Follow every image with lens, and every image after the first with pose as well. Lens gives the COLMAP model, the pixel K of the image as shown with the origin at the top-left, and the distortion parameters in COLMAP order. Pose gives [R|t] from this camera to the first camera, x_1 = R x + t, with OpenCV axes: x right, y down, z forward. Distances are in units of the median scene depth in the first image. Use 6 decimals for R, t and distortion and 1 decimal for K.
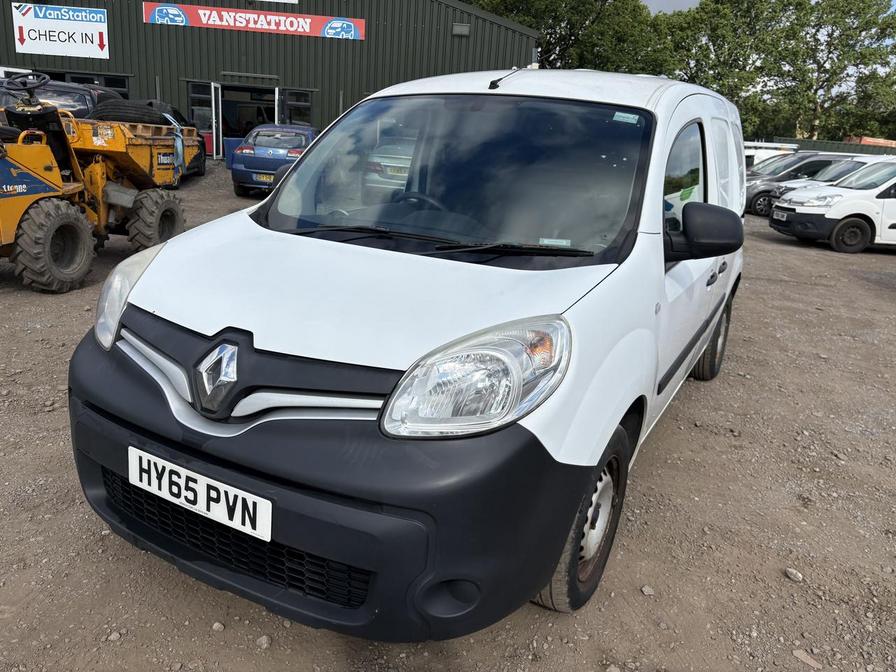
lens RADIAL K [[710.4, 0, 416.3], [0, 710.4, 335.9], [0, 0, 1]] dist [0.009412, -0.007218]
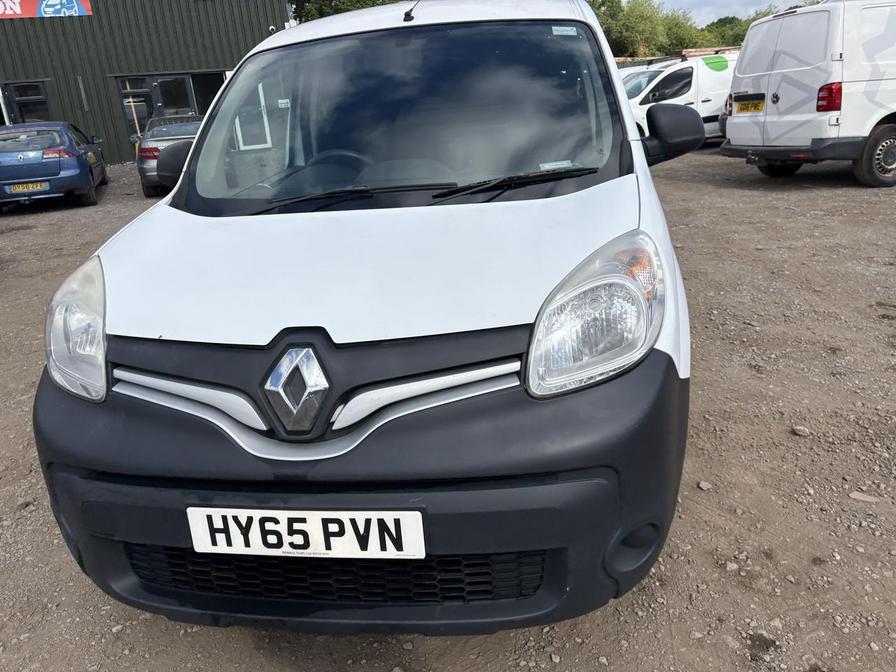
lens RADIAL K [[710.4, 0, 416.3], [0, 710.4, 335.9], [0, 0, 1]] dist [0.009412, -0.007218]
pose [[0.921358, -0.243393, 0.303084, -0.374319], [0.230606, 0.969926, 0.077875, -0.032839], [-0.312923, -0.001858, 0.949777, 0.181555]]
